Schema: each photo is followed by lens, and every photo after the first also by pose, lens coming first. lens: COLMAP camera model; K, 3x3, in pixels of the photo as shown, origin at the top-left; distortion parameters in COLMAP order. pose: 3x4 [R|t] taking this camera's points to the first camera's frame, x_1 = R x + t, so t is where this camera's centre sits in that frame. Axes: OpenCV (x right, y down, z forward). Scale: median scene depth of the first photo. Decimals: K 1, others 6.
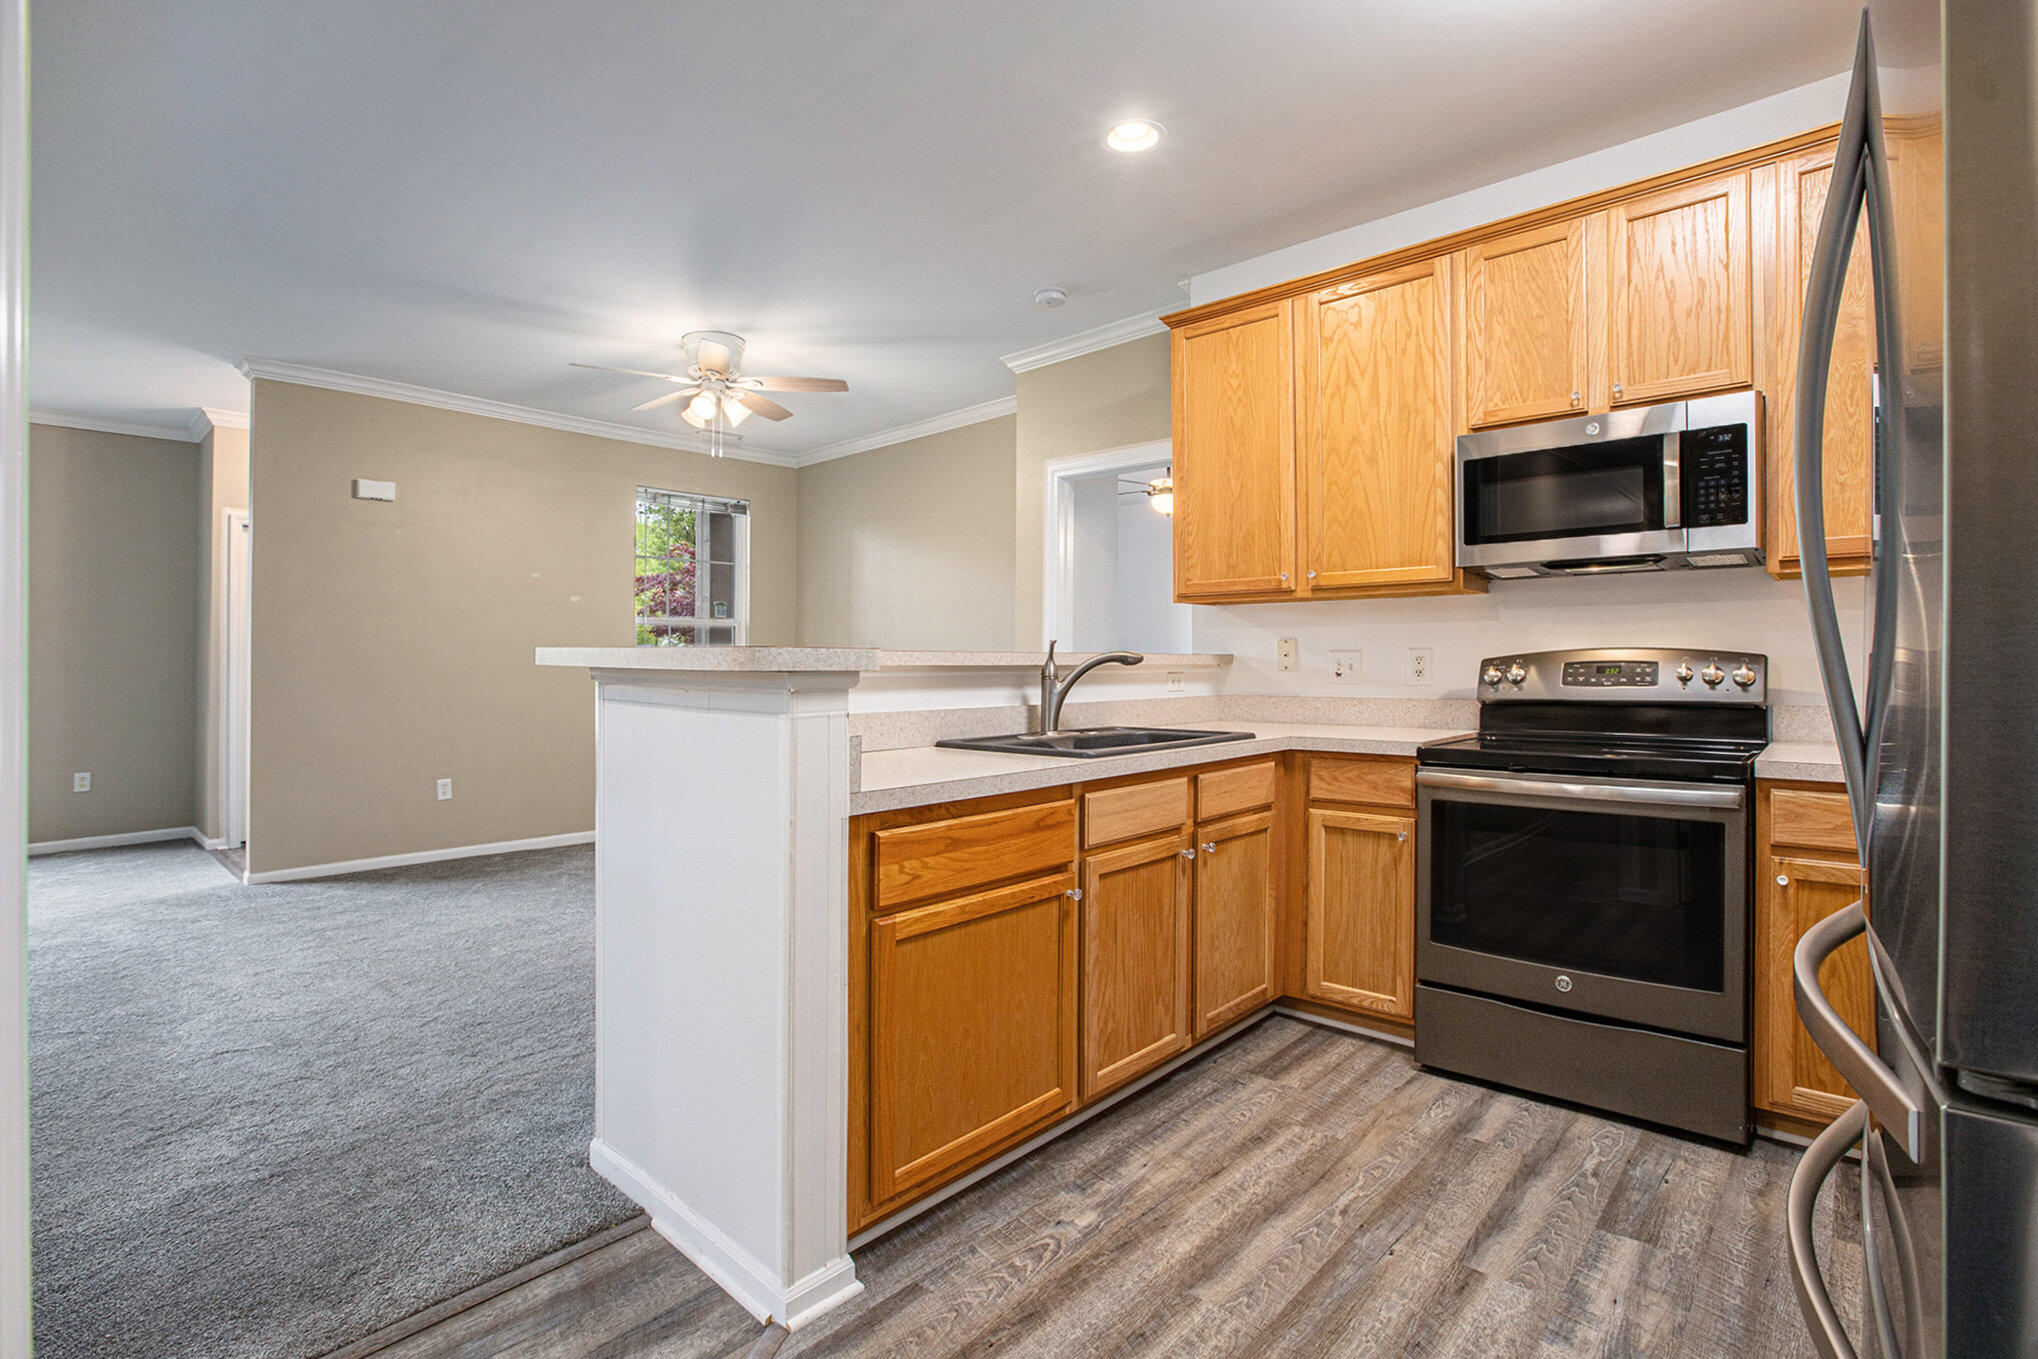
lens RADIAL K [[971.1, 0, 1011.3], [0, 971.1, 669.1], [0, 0, 1]] dist [-0.062631, 0.036452]
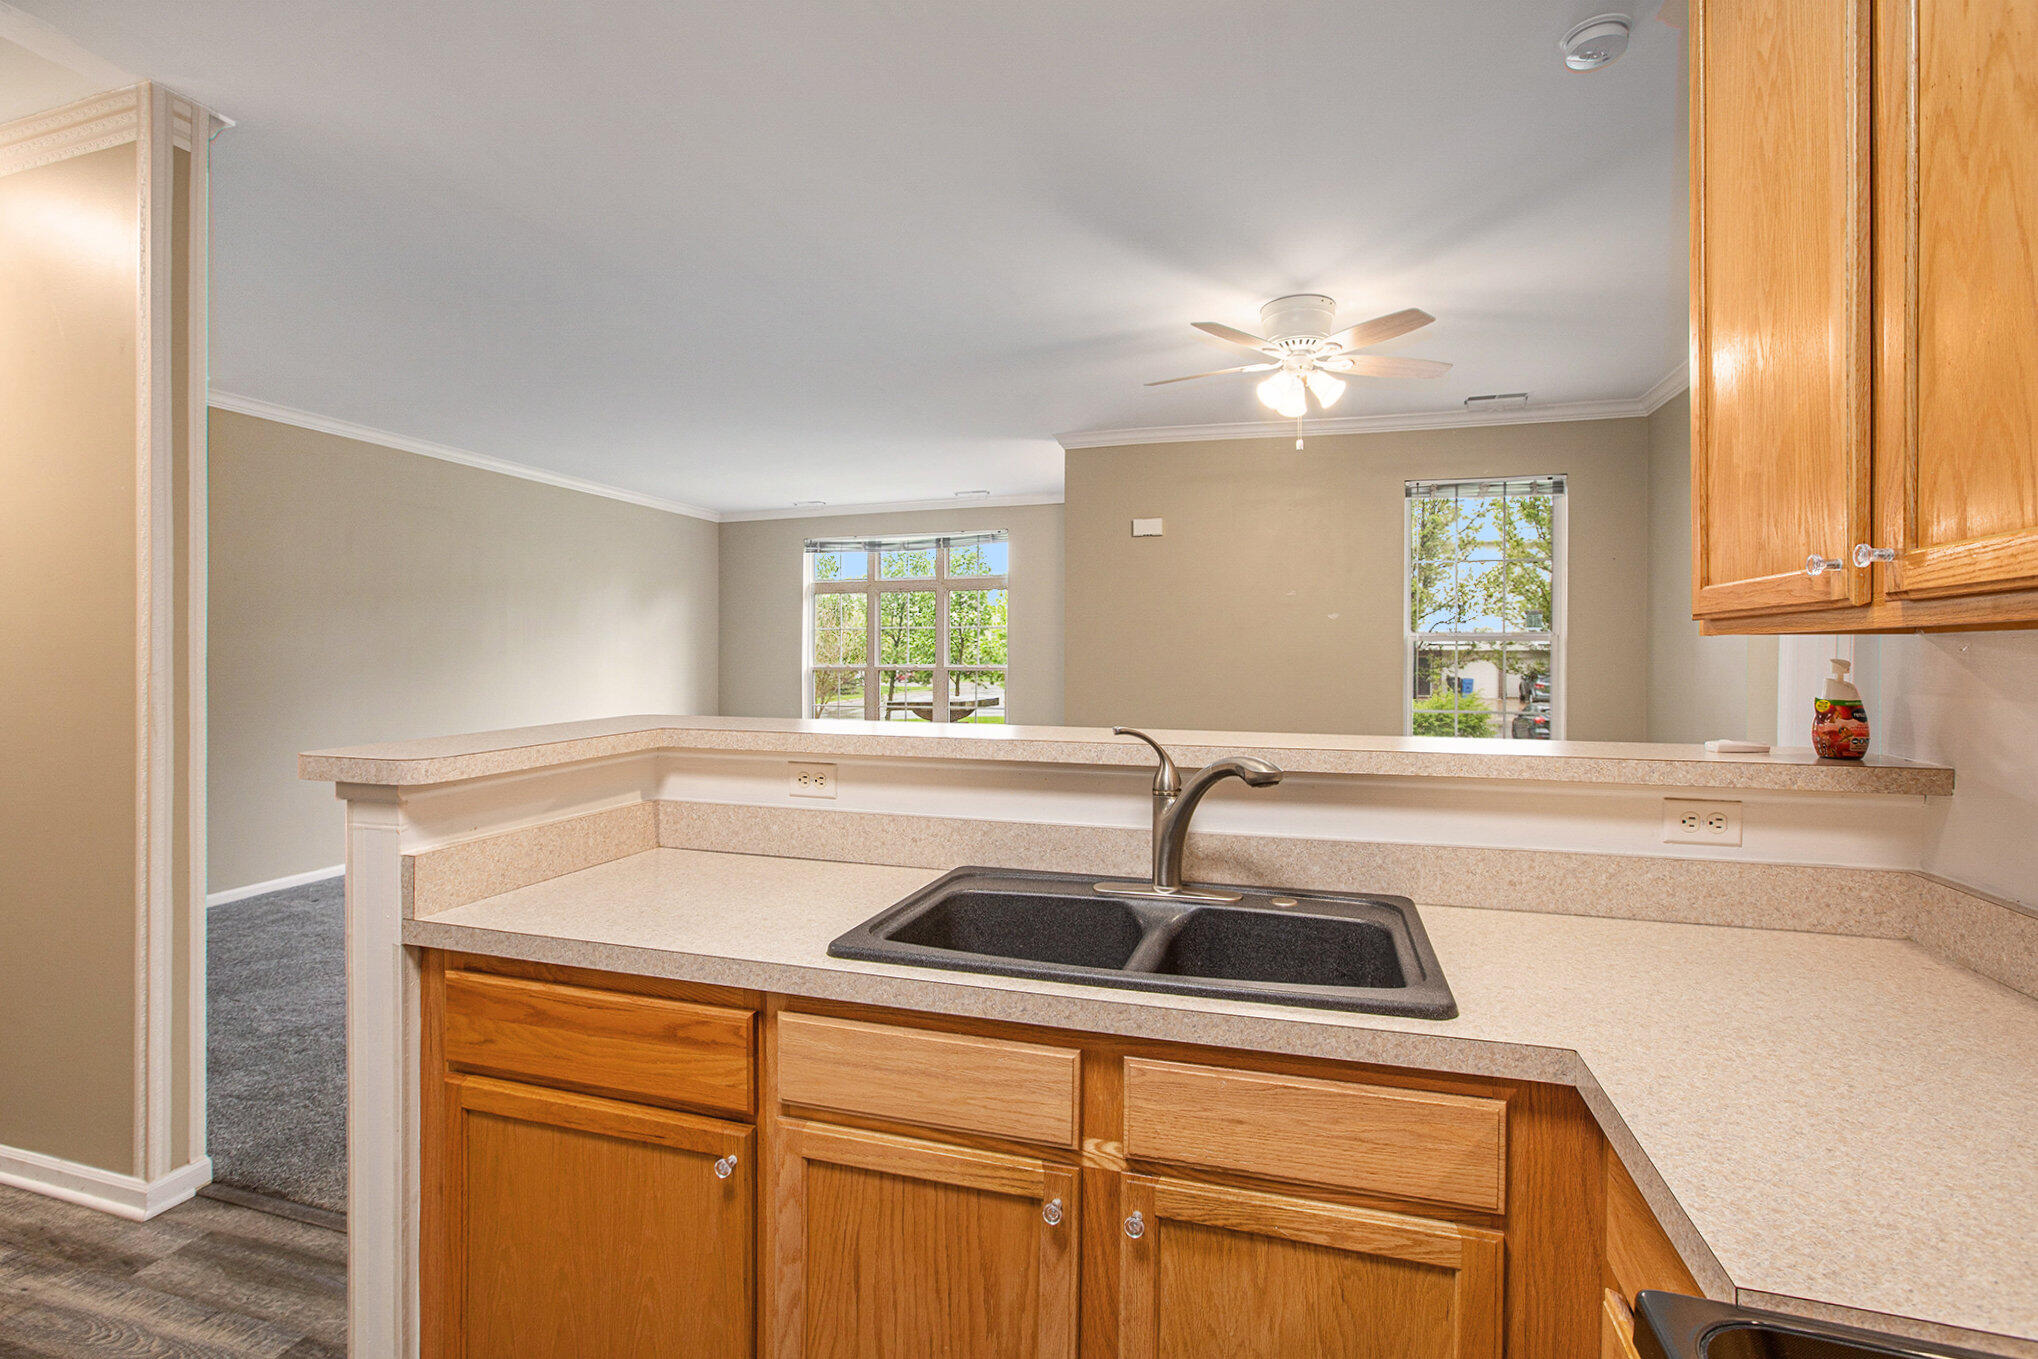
lens RADIAL K [[971.1, 0, 1011.3], [0, 971.1, 669.1], [0, 0, 1]] dist [-0.062631, 0.036452]
pose [[0.430537, 0.015157, -0.902446, 0.551362], [-0.005555, 0.999885, 0.014143, -0.075901], [0.902556, -0.001076, 0.430571, 0.722527]]
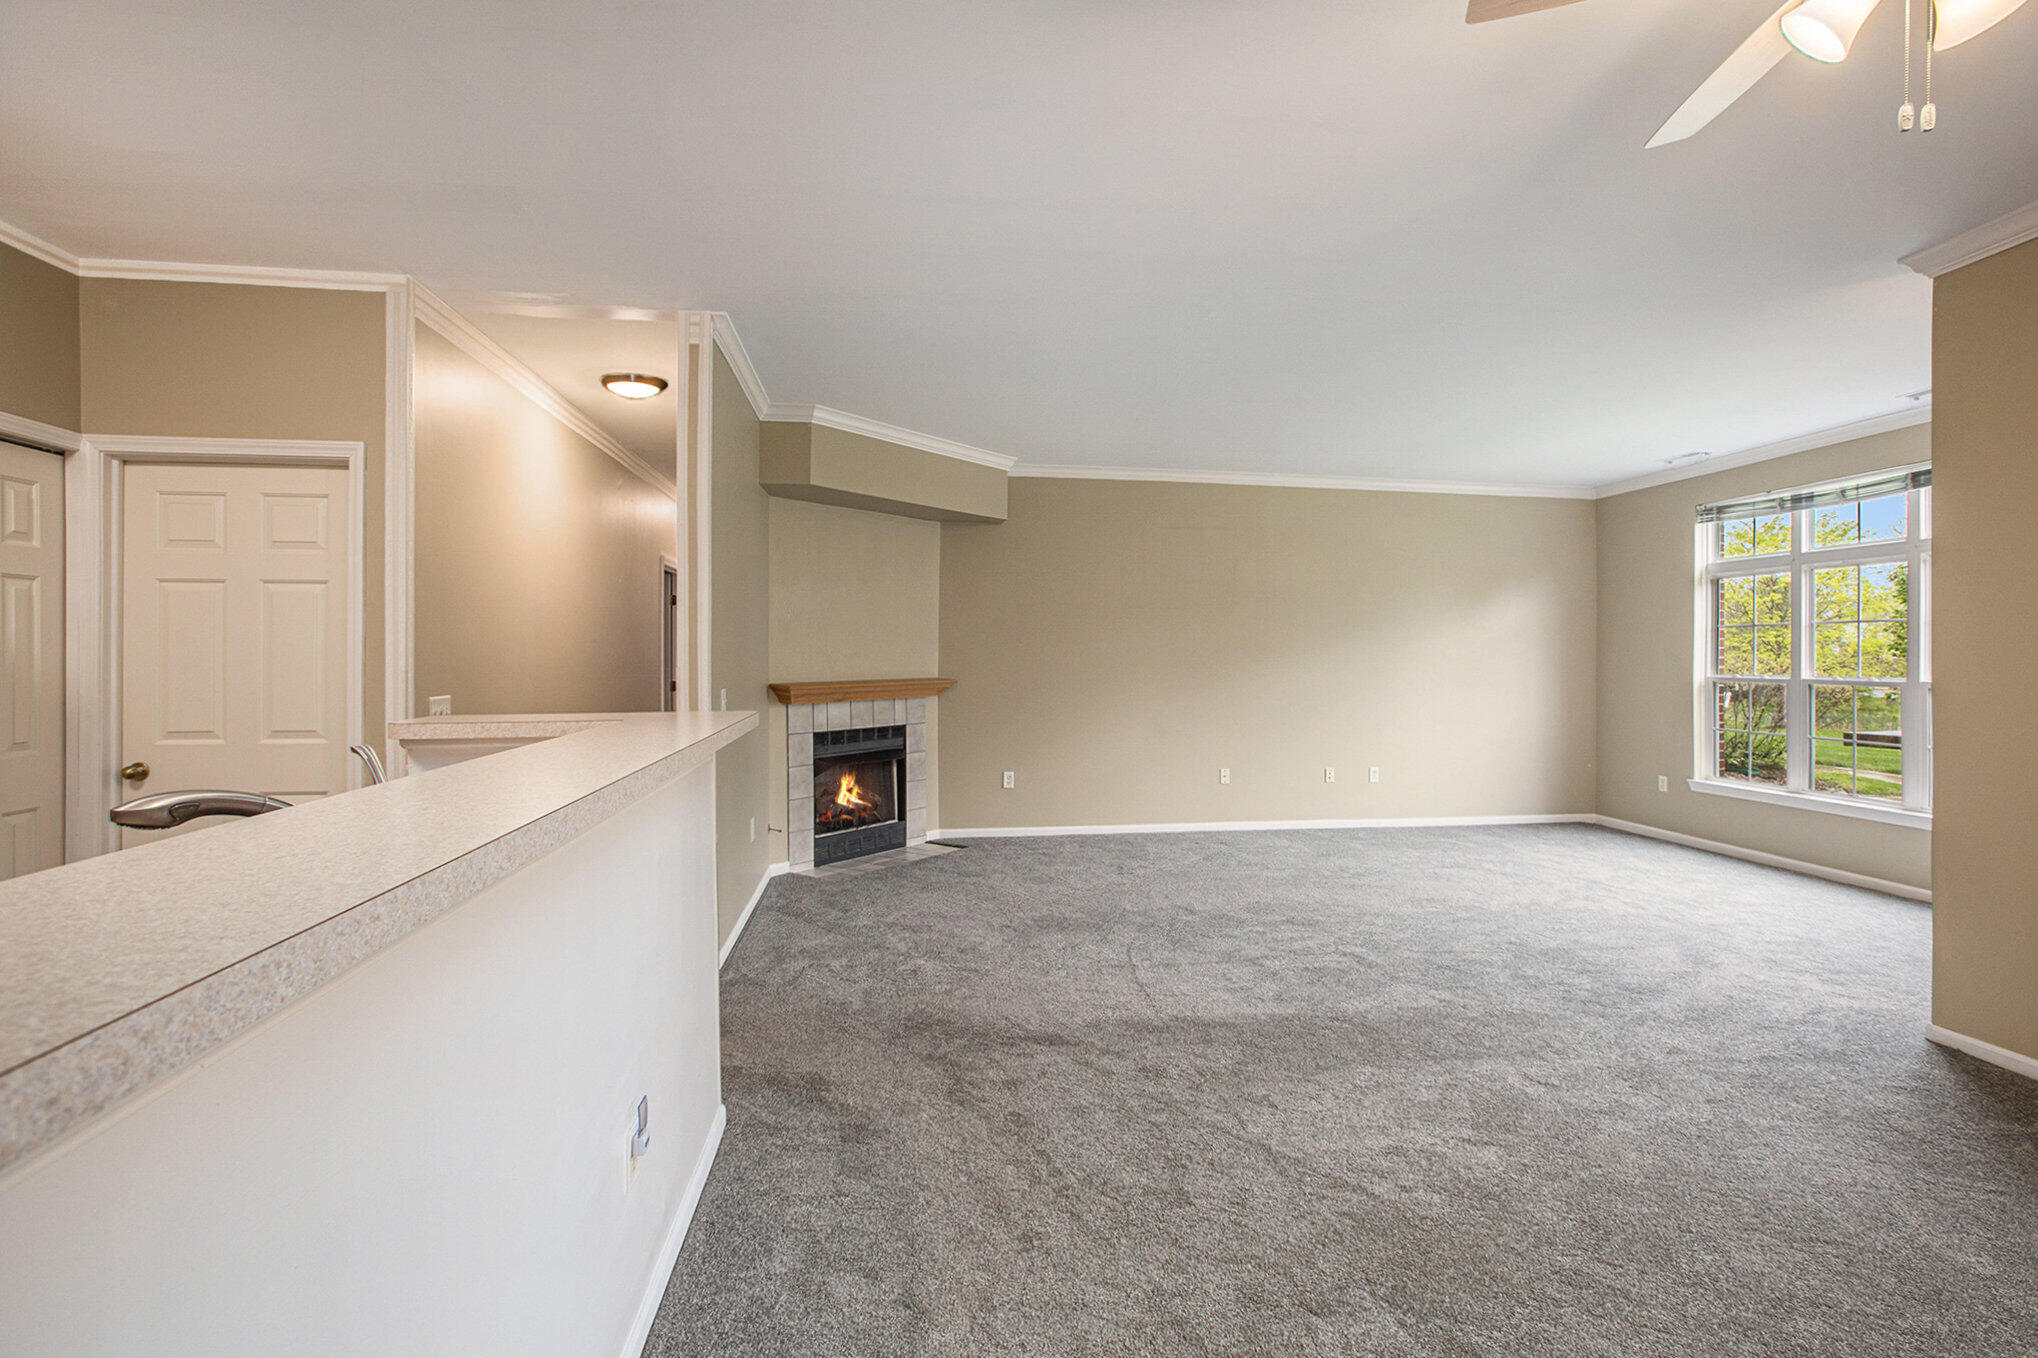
lens RADIAL K [[971.1, 0, 1011.3], [0, 971.1, 668.6], [0, 0, 1]] dist [-0.062631, 0.036452]
pose [[-0.631672, 0.006245, -0.775211, 0.228631], [-0.003411, 0.999935, 0.010836, -0.073623], [0.775228, 0.009489, -0.631610, 1.704837]]
